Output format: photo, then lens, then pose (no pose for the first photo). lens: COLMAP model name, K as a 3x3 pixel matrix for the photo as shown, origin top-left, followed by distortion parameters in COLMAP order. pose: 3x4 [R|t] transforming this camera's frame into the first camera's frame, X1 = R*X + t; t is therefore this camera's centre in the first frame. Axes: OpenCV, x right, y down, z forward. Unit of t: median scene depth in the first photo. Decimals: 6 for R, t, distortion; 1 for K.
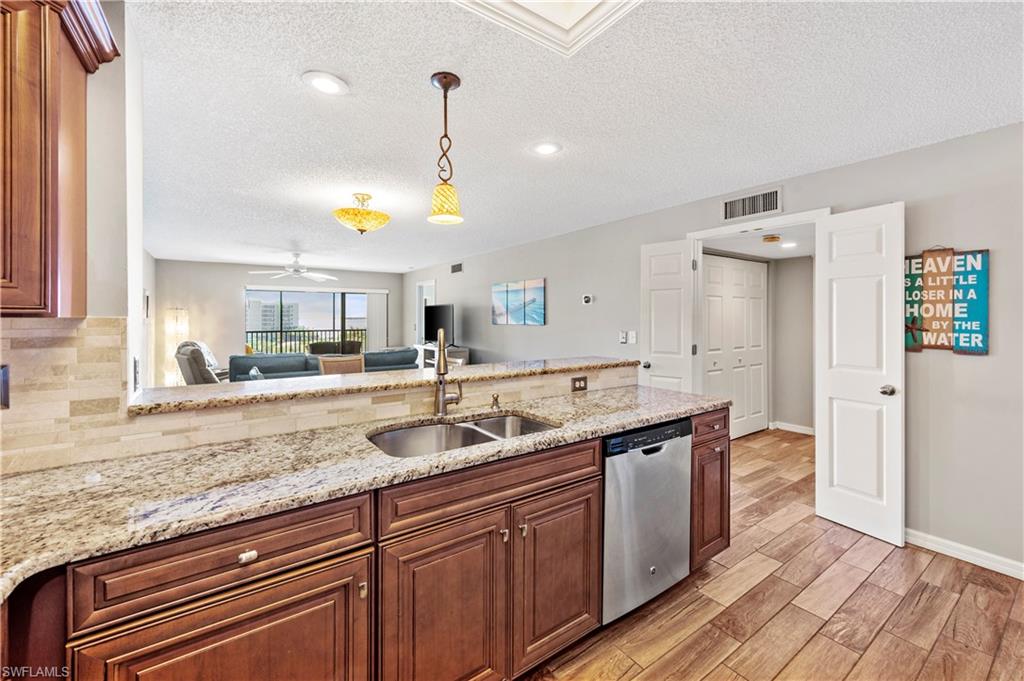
lens RADIAL K [[412.4, 0, 505.4], [0, 412.4, 316.7], [0, 0, 1]] dist [0.003724, -0.000339]
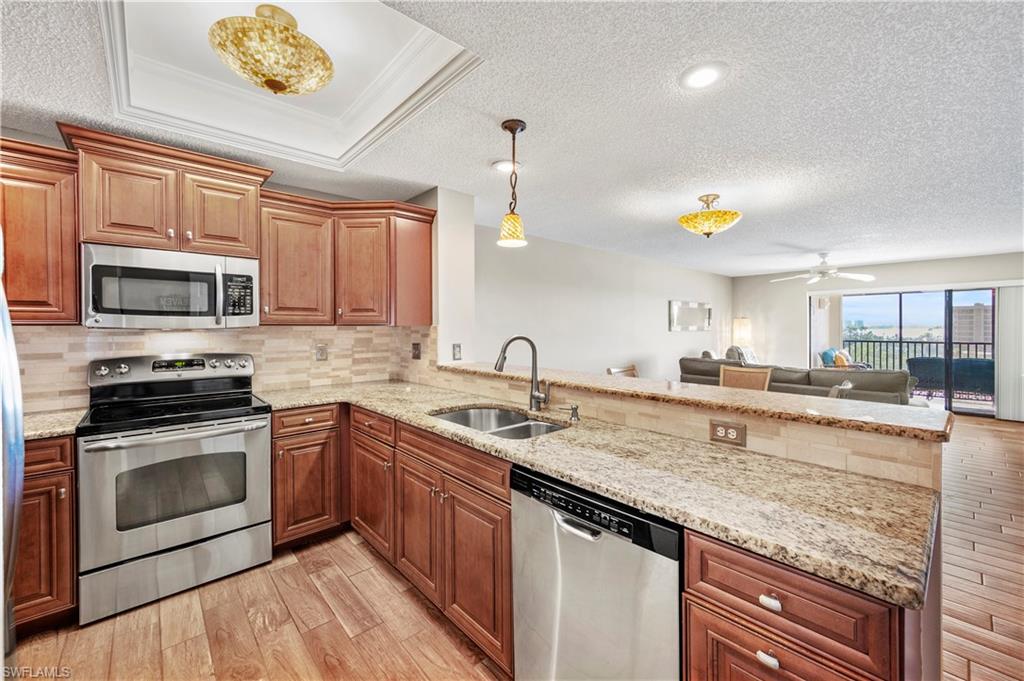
lens RADIAL K [[412.4, 0, 525.6], [0, 412.4, 328.9], [0, 0, 1]] dist [0.003724, -0.000339]
pose [[0.143529, 0.006414, -0.989625, 1.034843], [0.003992, 0.999967, 0.007060, 0.003981], [0.989638, -0.004964, 0.143499, 0.856316]]
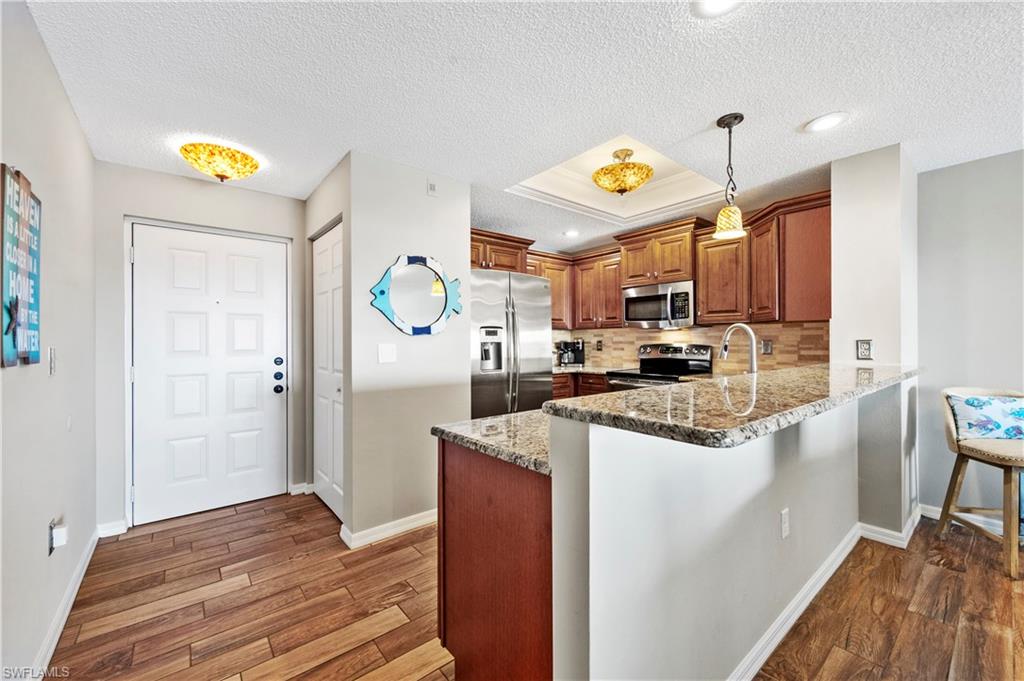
lens RADIAL K [[412.4, 0, 502.2], [0, 412.4, 342.0], [0, 0, 1]] dist [0.003724, -0.000339]
pose [[-0.997989, 0.007524, -0.062938, 0.595269], [0.007440, 0.999971, 0.001565, 0.073321], [0.062948, 0.001093, -0.998016, 2.169954]]
